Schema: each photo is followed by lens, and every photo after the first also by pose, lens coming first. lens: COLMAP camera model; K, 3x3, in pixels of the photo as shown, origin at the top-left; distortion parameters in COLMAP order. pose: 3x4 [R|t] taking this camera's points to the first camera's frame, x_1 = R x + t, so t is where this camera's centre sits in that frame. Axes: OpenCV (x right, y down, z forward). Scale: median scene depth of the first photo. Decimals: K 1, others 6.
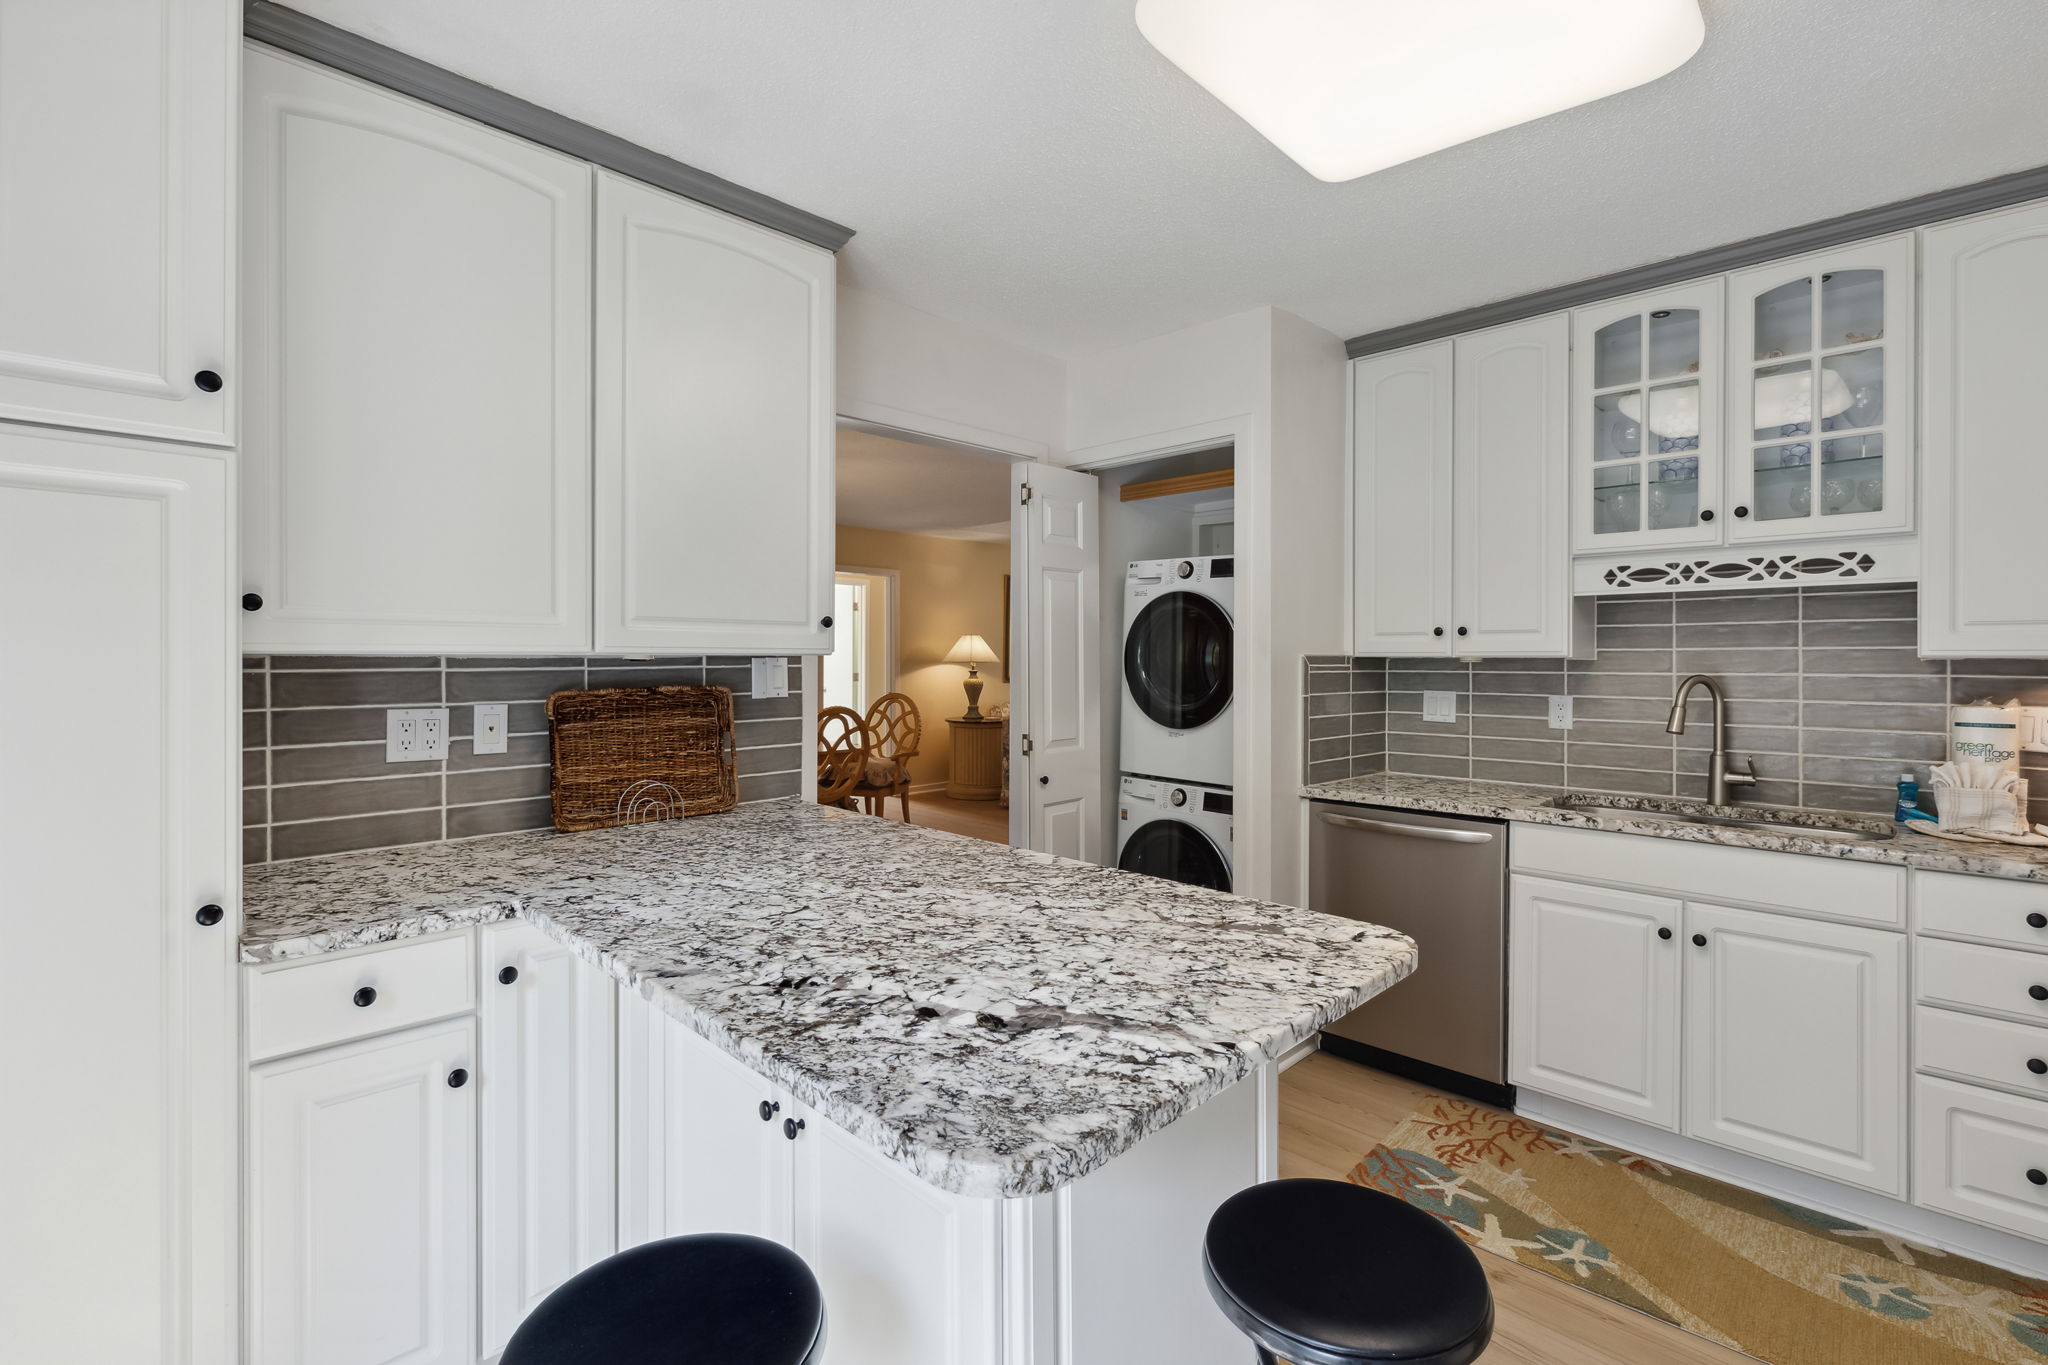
lens RADIAL K [[911.2, 0, 1029.6], [0, 911.2, 659.1], [0, 0, 1]] dist [-0.002119, -0.000305]
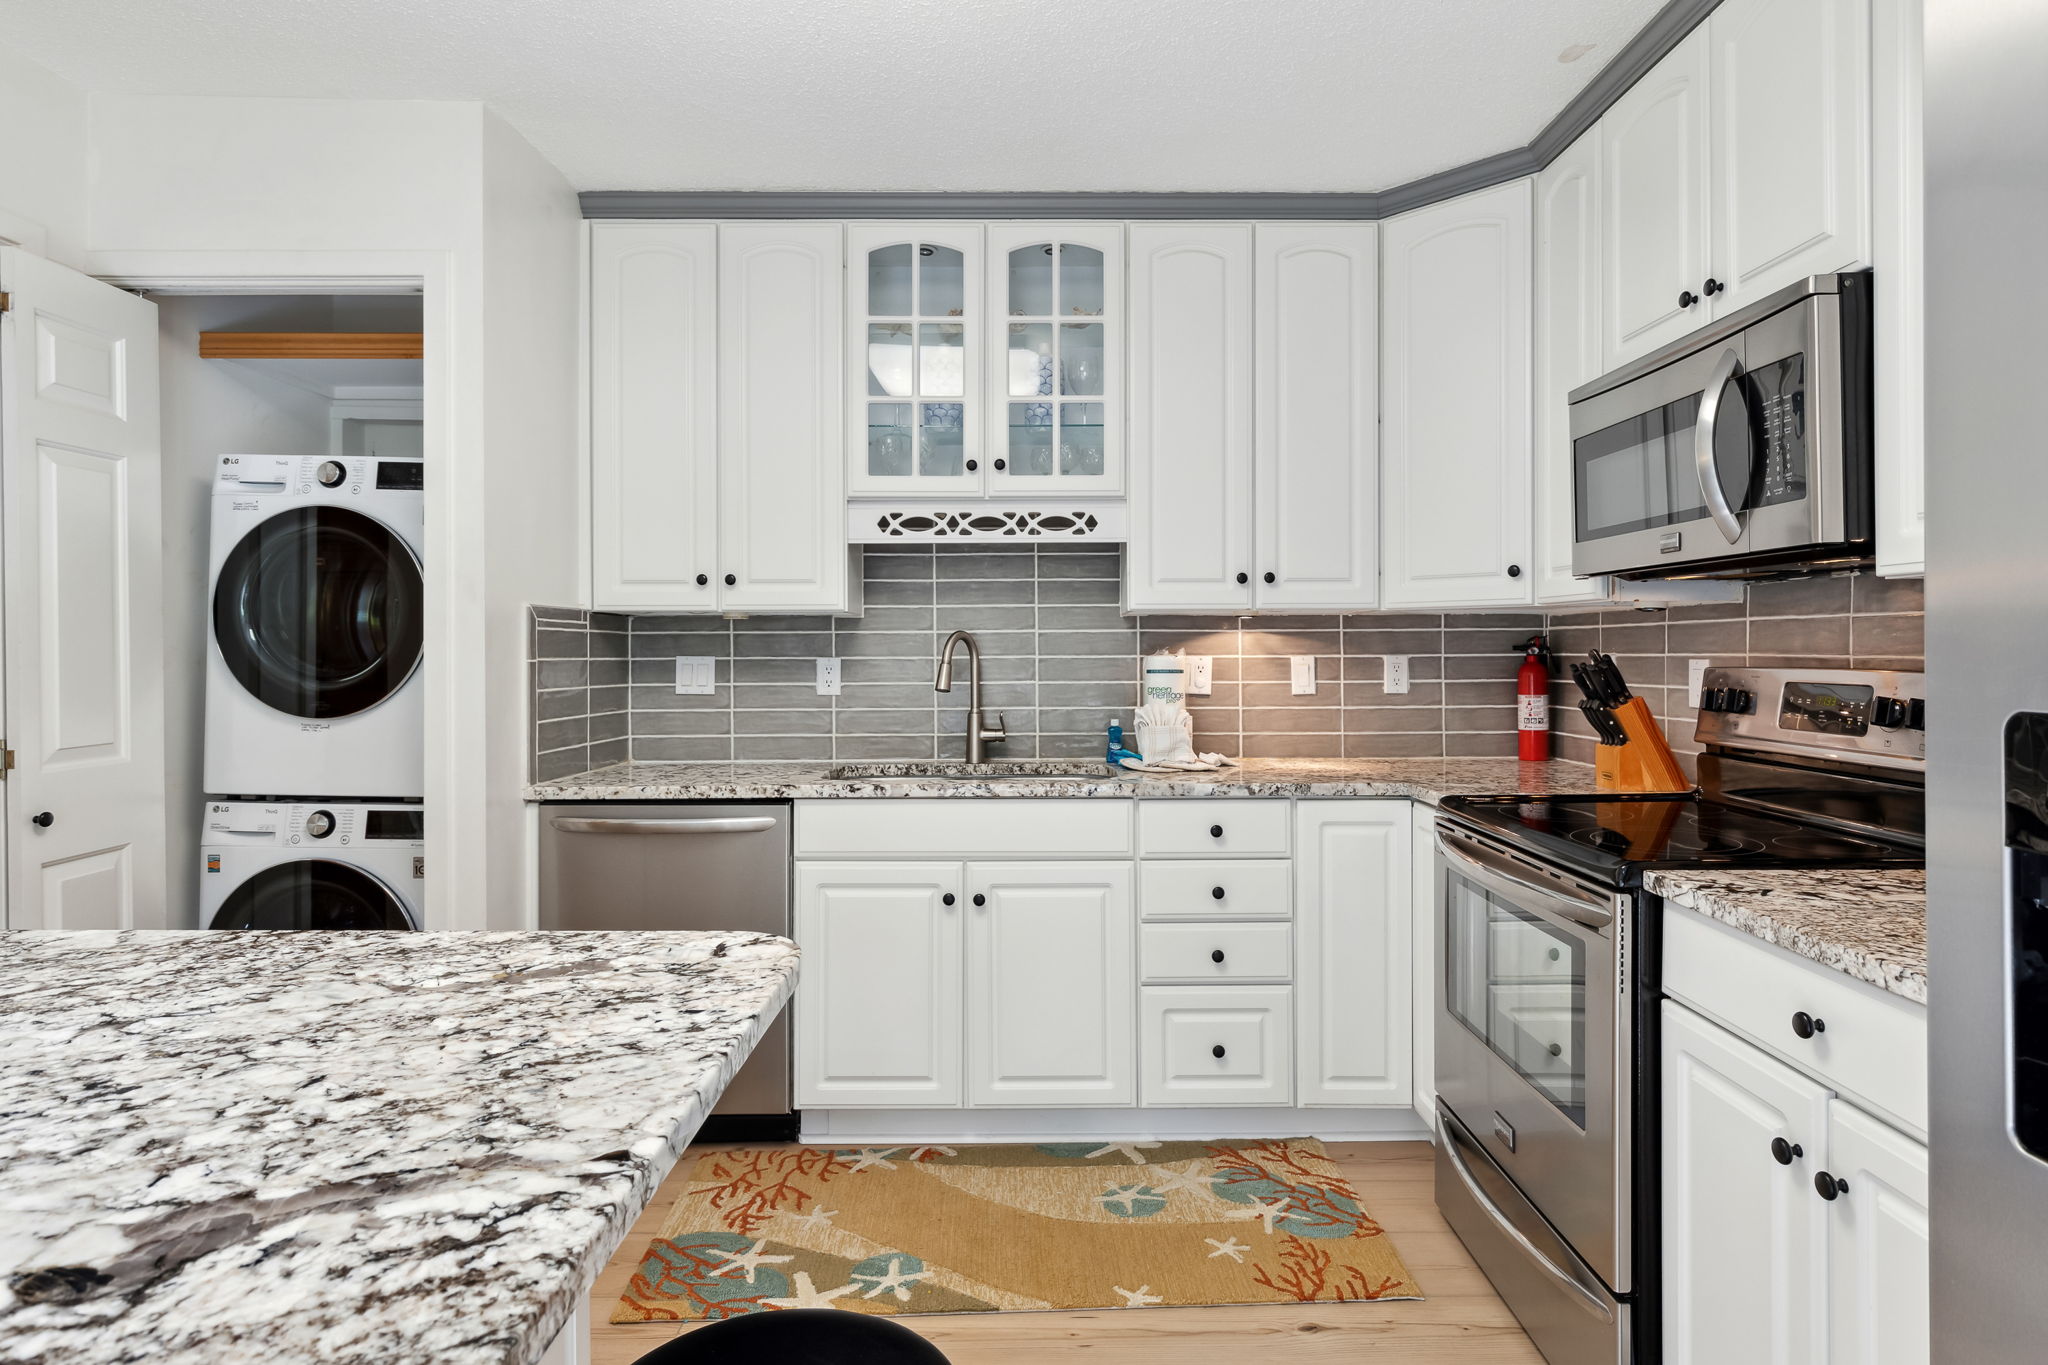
lens RADIAL K [[1092.6, 0, 1028.8], [0, 1092.6, 650.4], [0, 0, 1]] dist [0.001950, 0.000145]
pose [[0.710089, -0.001866, 0.704109, -0.038103], [0.002485, 0.999997, 0.000144, 0.043530], [-0.704108, 0.001648, 0.710091, 0.137308]]
